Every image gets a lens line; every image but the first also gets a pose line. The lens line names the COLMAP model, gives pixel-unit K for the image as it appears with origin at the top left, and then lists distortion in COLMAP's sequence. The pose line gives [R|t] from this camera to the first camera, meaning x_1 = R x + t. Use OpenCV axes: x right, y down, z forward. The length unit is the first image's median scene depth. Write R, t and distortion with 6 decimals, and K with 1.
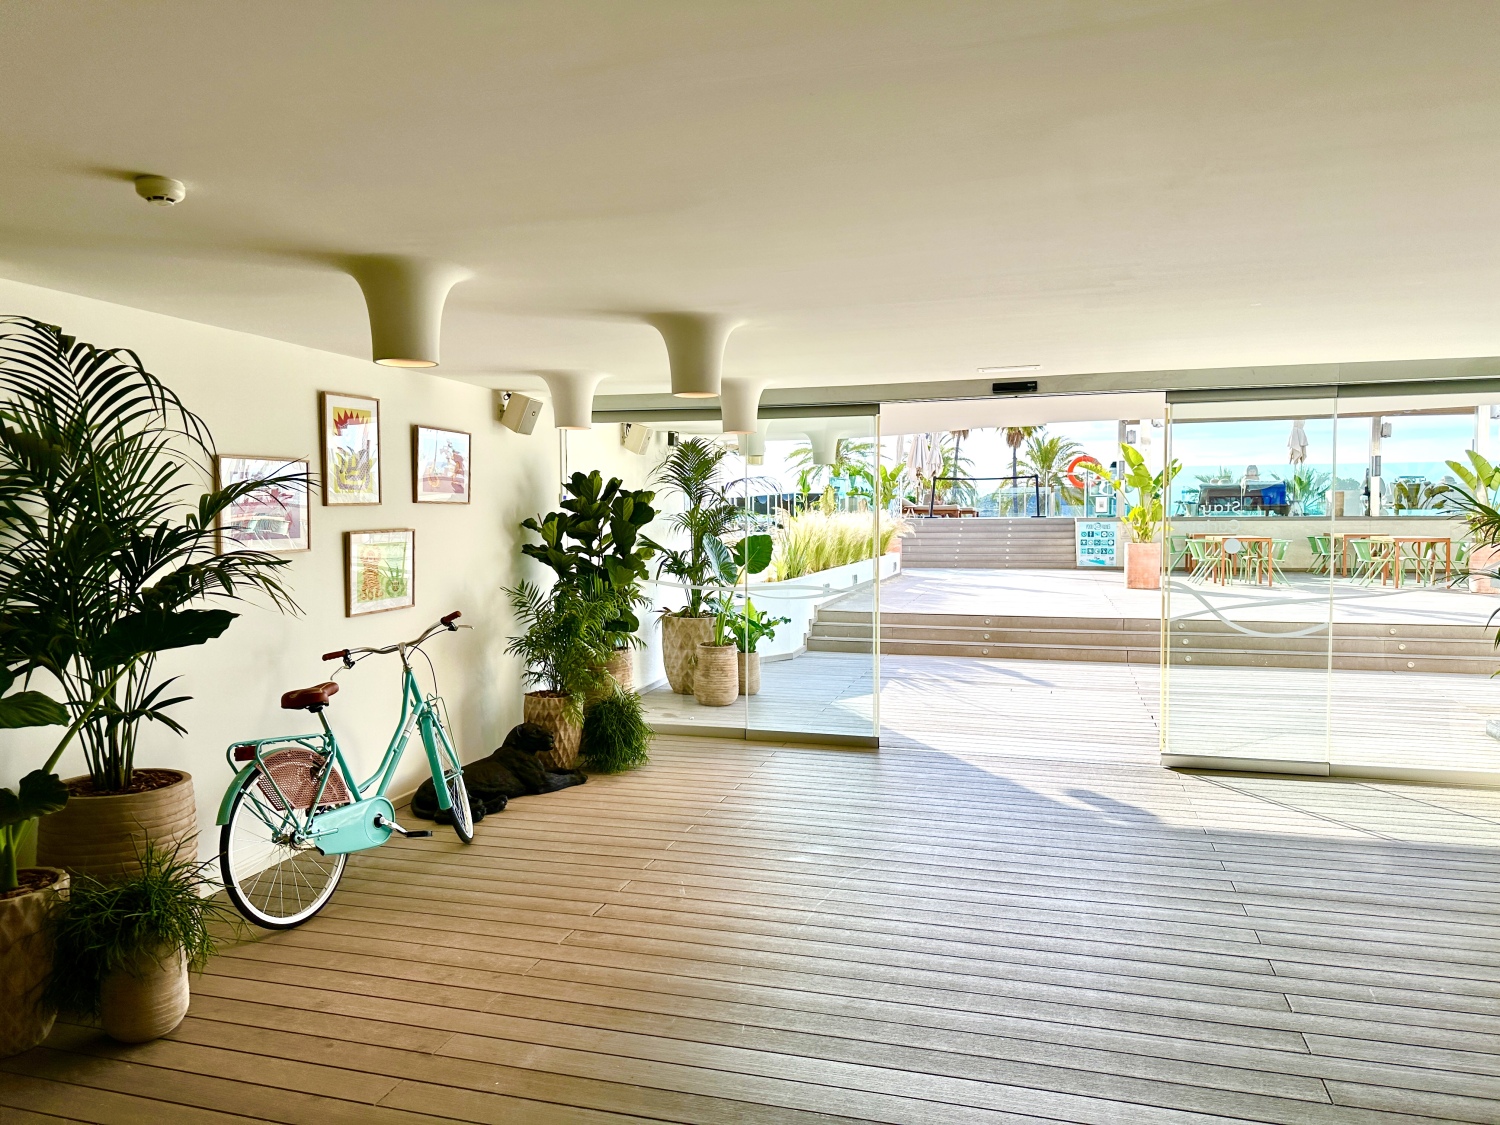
lens RADIAL K [[1050.0, 0, 749.7], [0, 1050.0, 561.4], [0, 0, 1]] dist [0.011206, 0.000117]
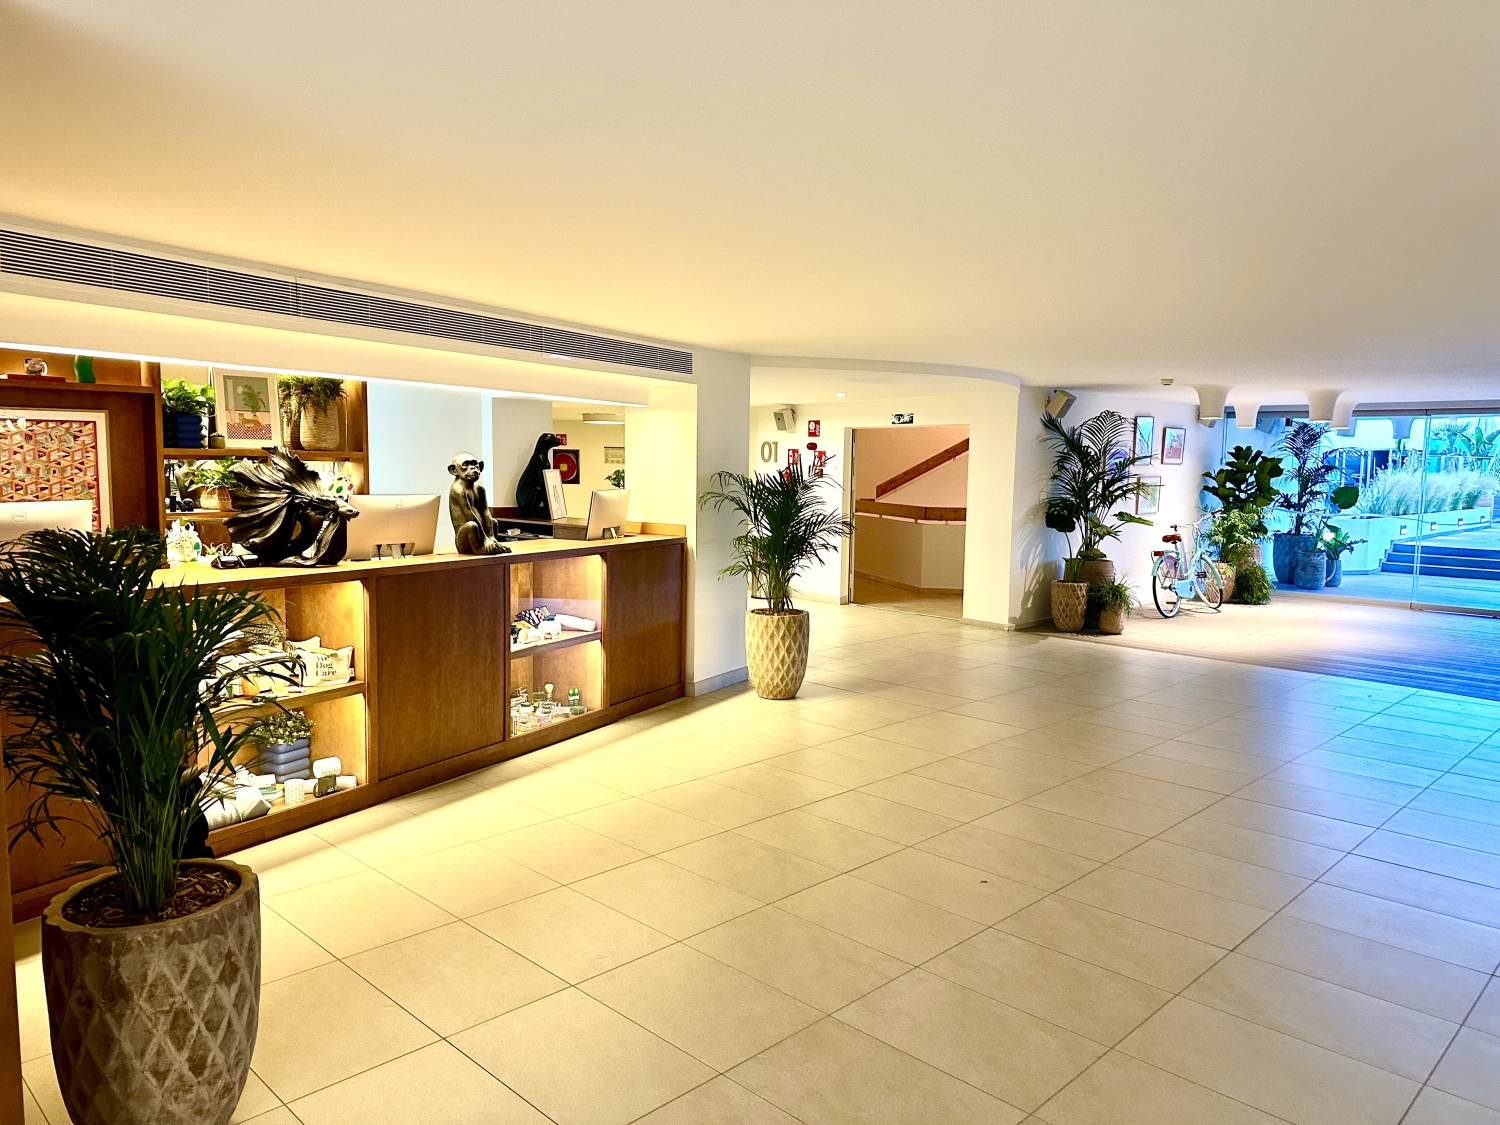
lens RADIAL K [[1050.0, 0, 747.1], [0, 1050.0, 571.7], [0, 0, 1]] dist [0.011206, 0.000117]
pose [[0.874746, 0.071924, -0.479215, -0.013197], [-0.043691, 0.996602, 0.069824, 0.033358], [0.482609, -0.040141, 0.874916, -0.827303]]
